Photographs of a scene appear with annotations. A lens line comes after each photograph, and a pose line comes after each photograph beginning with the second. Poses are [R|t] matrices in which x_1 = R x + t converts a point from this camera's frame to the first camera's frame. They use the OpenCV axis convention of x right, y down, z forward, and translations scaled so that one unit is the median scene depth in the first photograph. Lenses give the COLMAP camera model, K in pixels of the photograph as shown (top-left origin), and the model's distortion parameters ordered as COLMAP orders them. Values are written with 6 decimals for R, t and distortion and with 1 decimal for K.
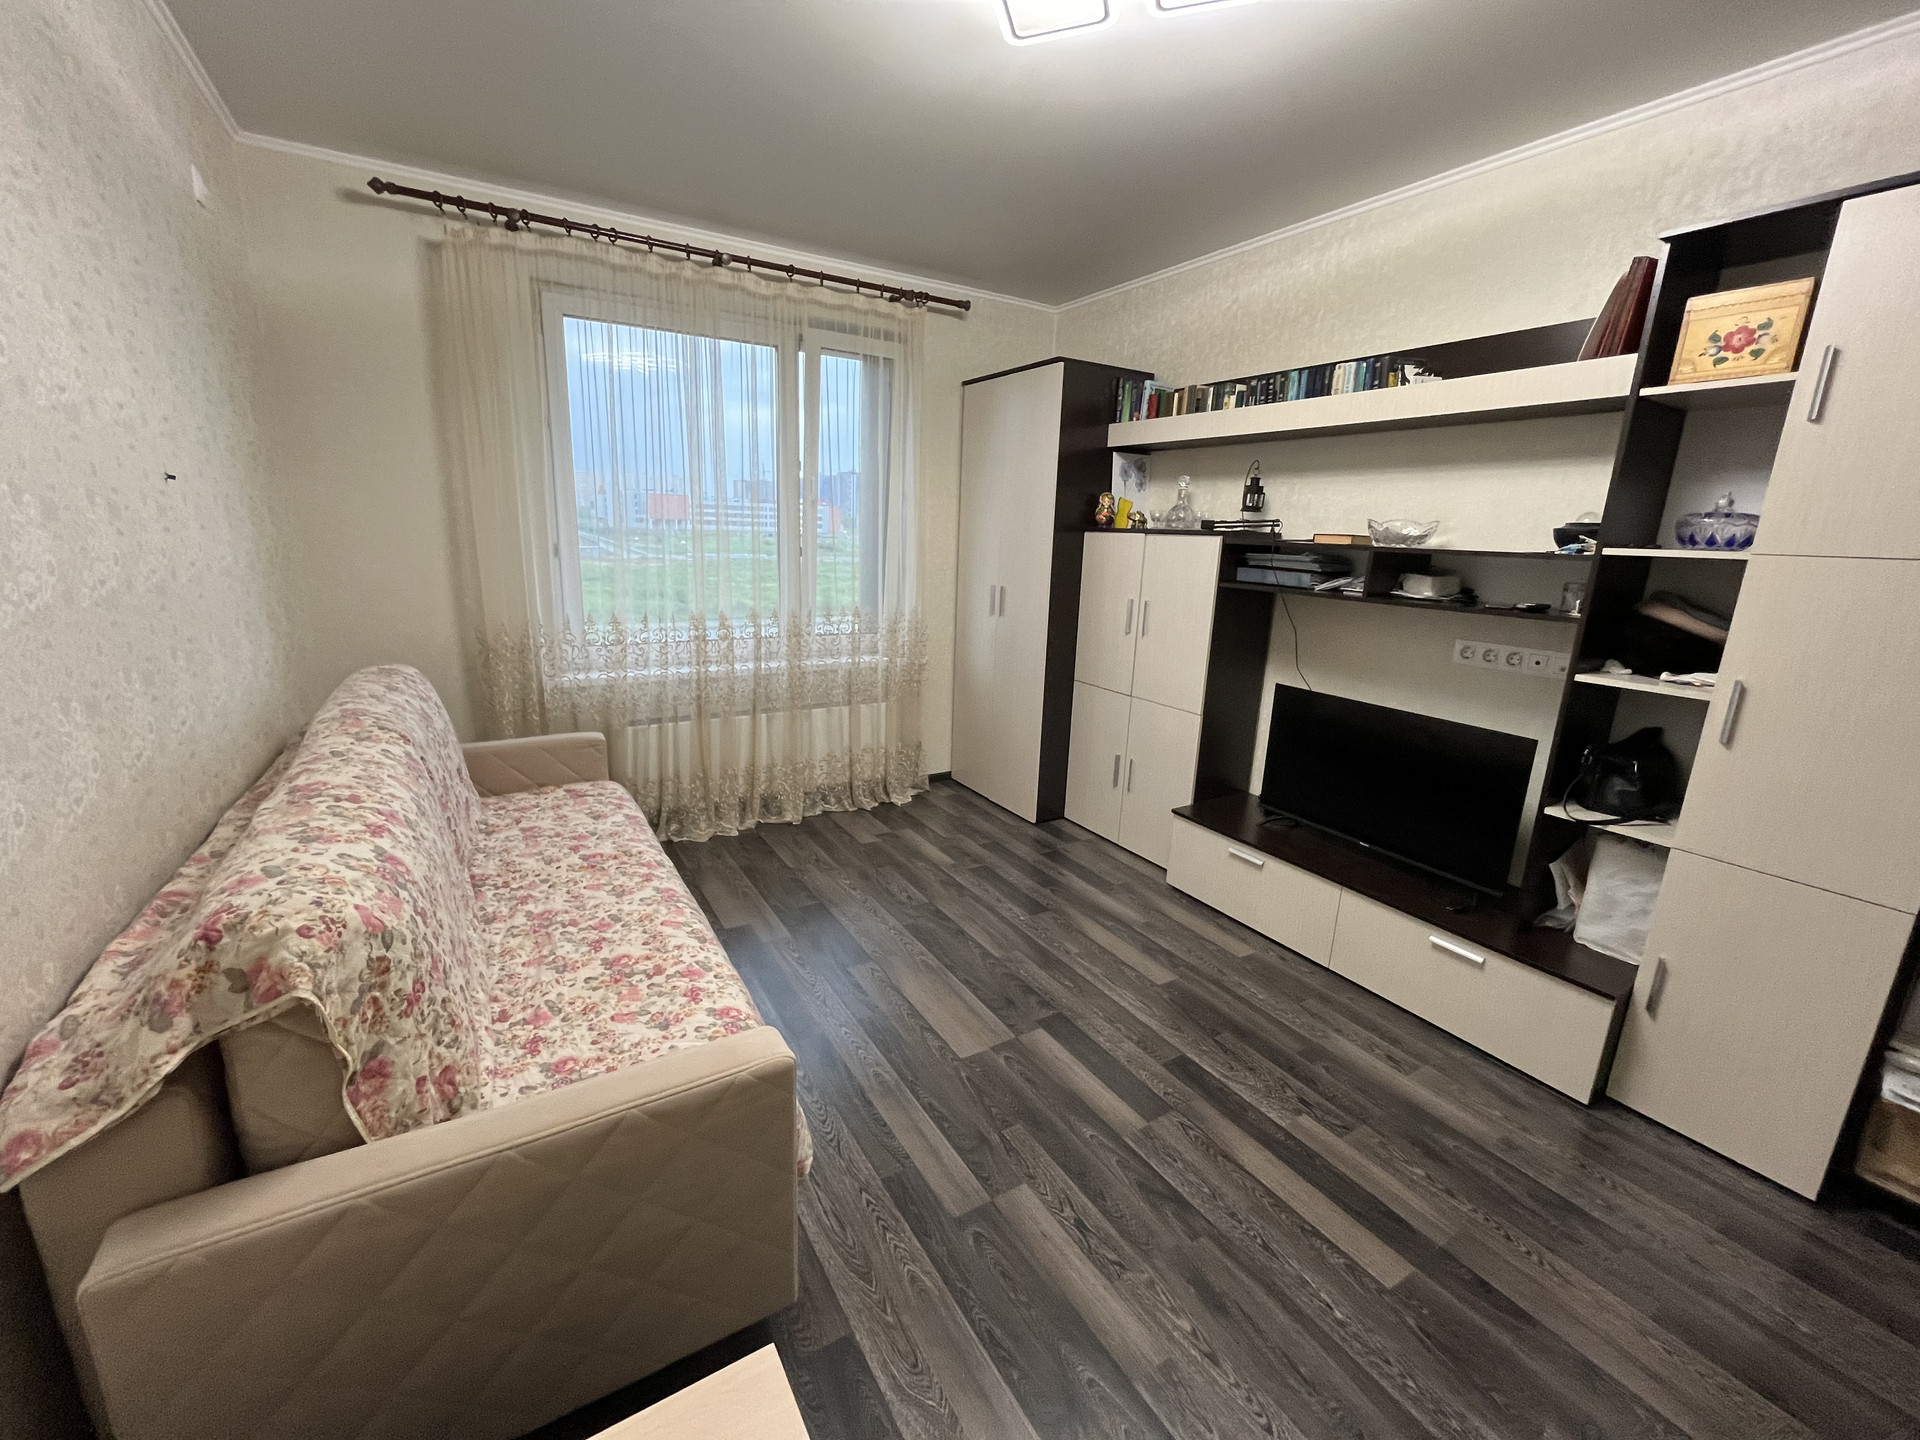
lens RADIAL K [[776.5, 0, 954.1], [0, 776.5, 718.2], [0, 0, 1]] dist [-0.003020, -0.000371]
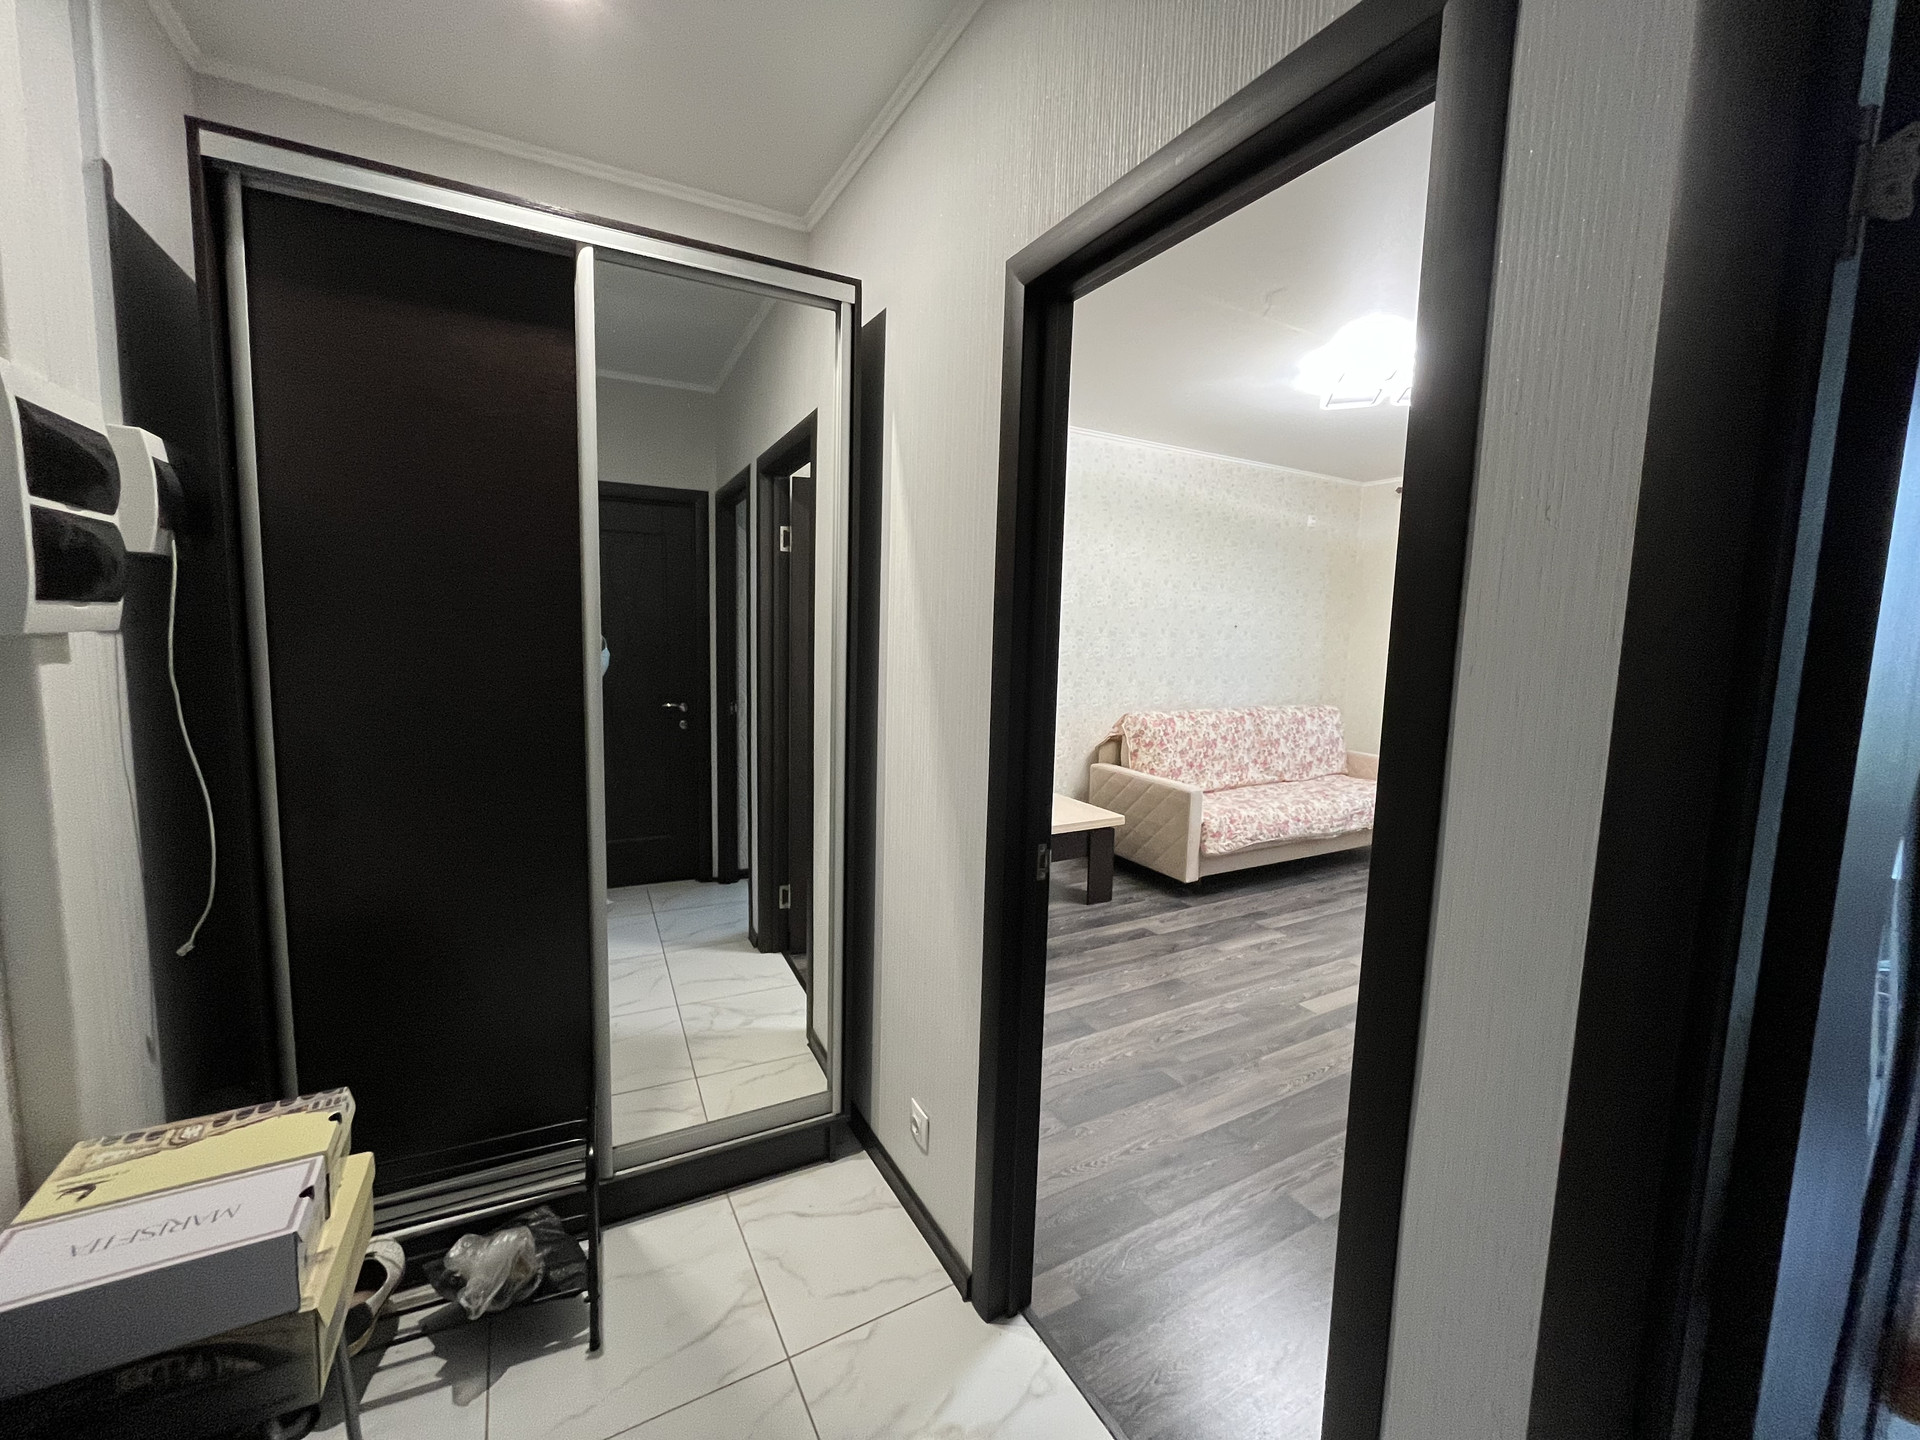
lens RADIAL K [[776.5, 0, 954.8], [0, 776.5, 718.7], [0, 0, 1]] dist [-0.003020, -0.000371]
pose [[-0.025408, 0.071914, -0.997087, 1.714837], [-0.264603, 0.961352, 0.076079, 0.090521], [0.964023, 0.265765, -0.005397, -0.008446]]
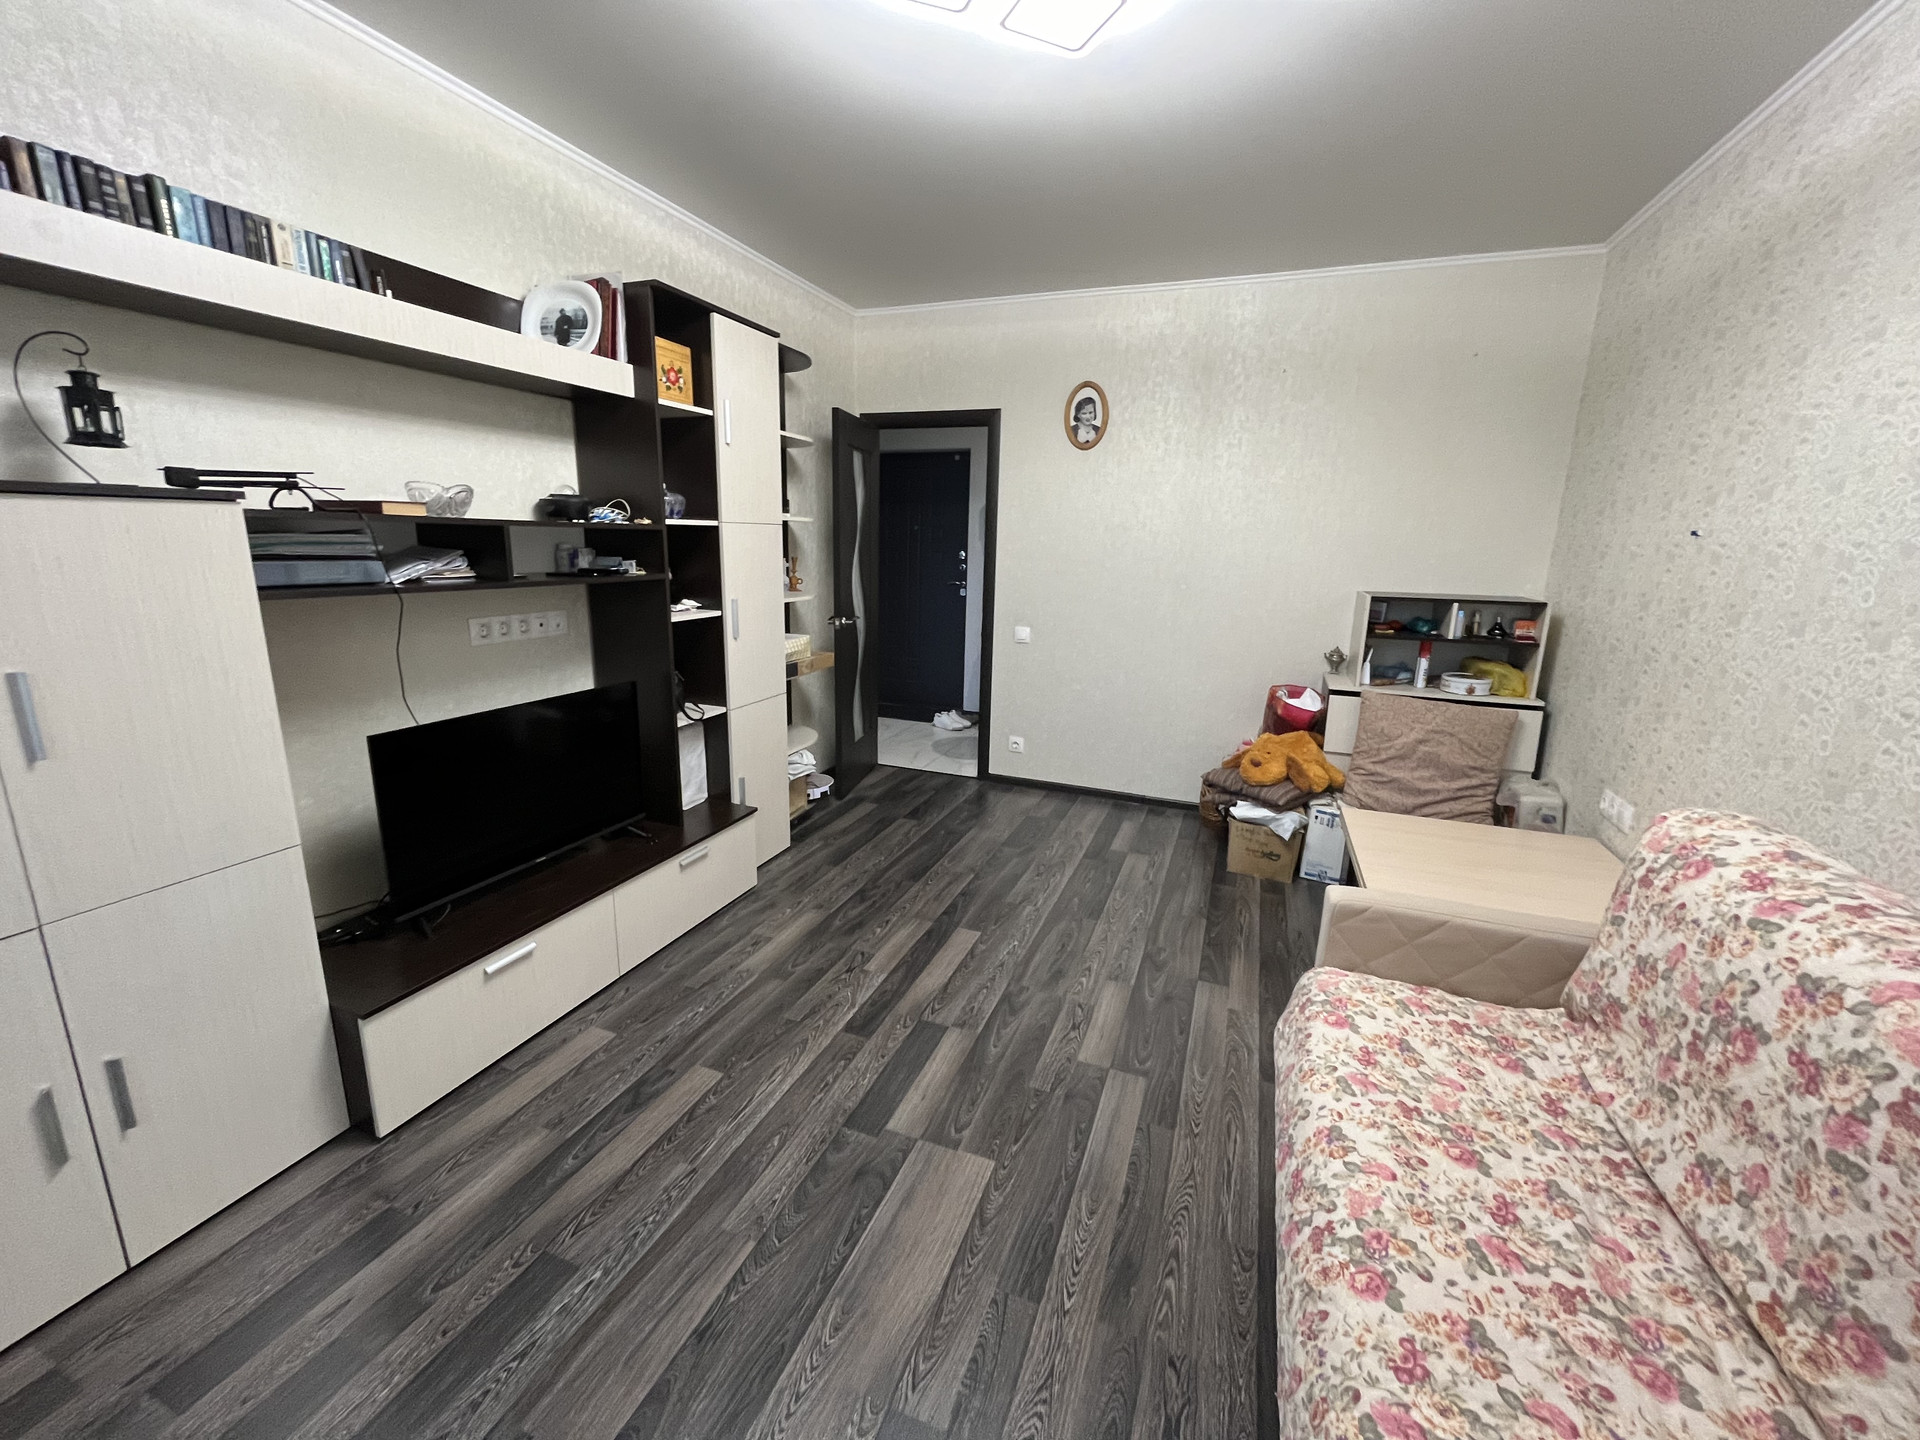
lens RADIAL K [[776.5, 0, 956.7], [0, 776.5, 710.0], [0, 0, 1]] dist [-0.003020, -0.000371]
pose [[-0.610005, -0.222578, 0.760495, -0.475808], [0.143710, 0.912749, 0.382410, -0.318123], [-0.779257, 0.342563, -0.524795, 1.268856]]
